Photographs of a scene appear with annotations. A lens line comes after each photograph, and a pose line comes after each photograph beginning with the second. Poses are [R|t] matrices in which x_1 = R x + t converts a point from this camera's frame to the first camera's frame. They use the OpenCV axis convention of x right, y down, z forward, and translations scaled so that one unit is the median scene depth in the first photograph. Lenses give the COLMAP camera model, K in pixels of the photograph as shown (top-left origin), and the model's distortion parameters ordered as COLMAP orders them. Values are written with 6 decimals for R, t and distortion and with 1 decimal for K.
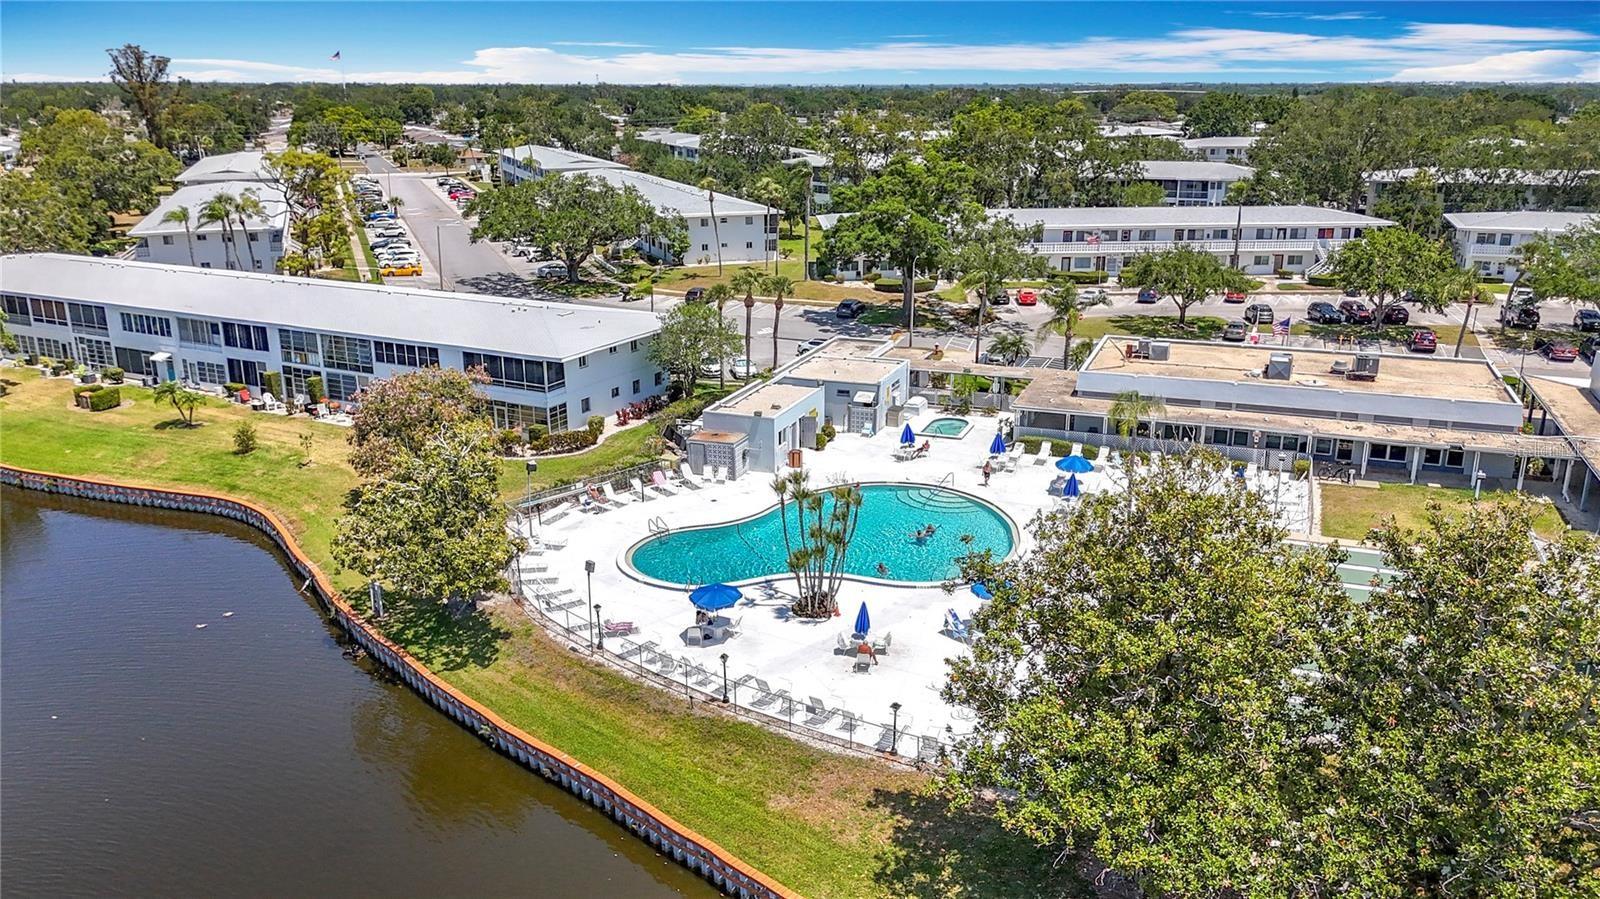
lens RADIAL K [[1220.4, 0, 800.0], [0, 1220.4, 449.5], [0, 0, 1]] dist [0.019240, -0.001254]
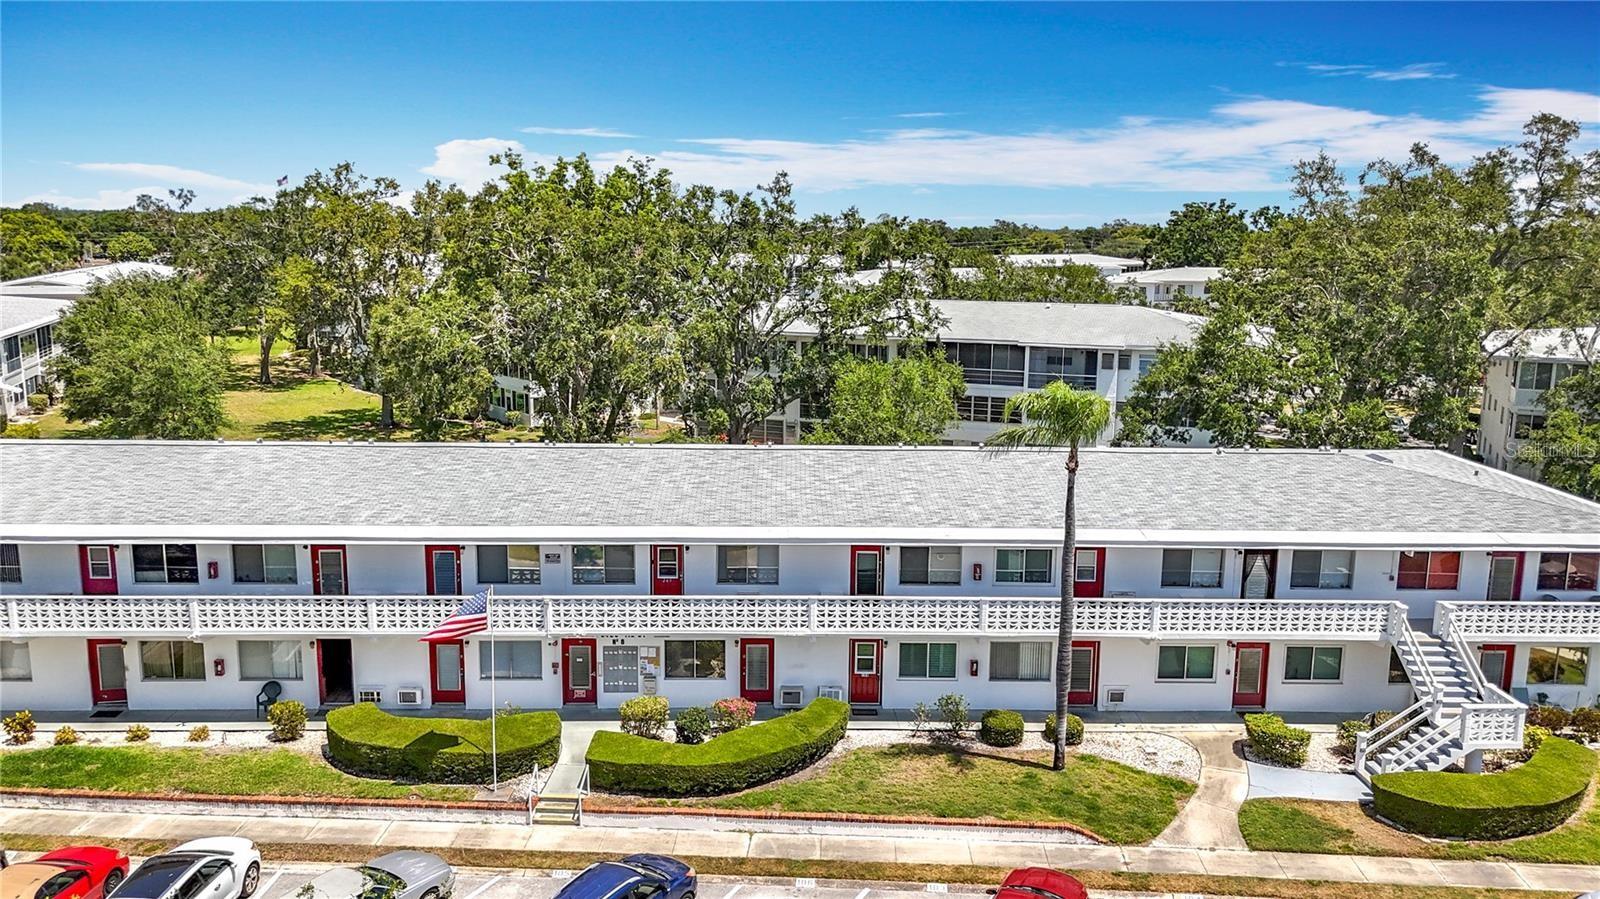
lens RADIAL K [[1220.4, 0, 800.0], [0, 1220.4, 449.5], [0, 0, 1]] dist [0.019240, -0.001254]
pose [[0.999582, 0.013686, -0.025451, 0.530903], [-0.016406, 0.993805, -0.109925, -0.302754], [0.023789, 0.110296, 0.993614, 1.292989]]
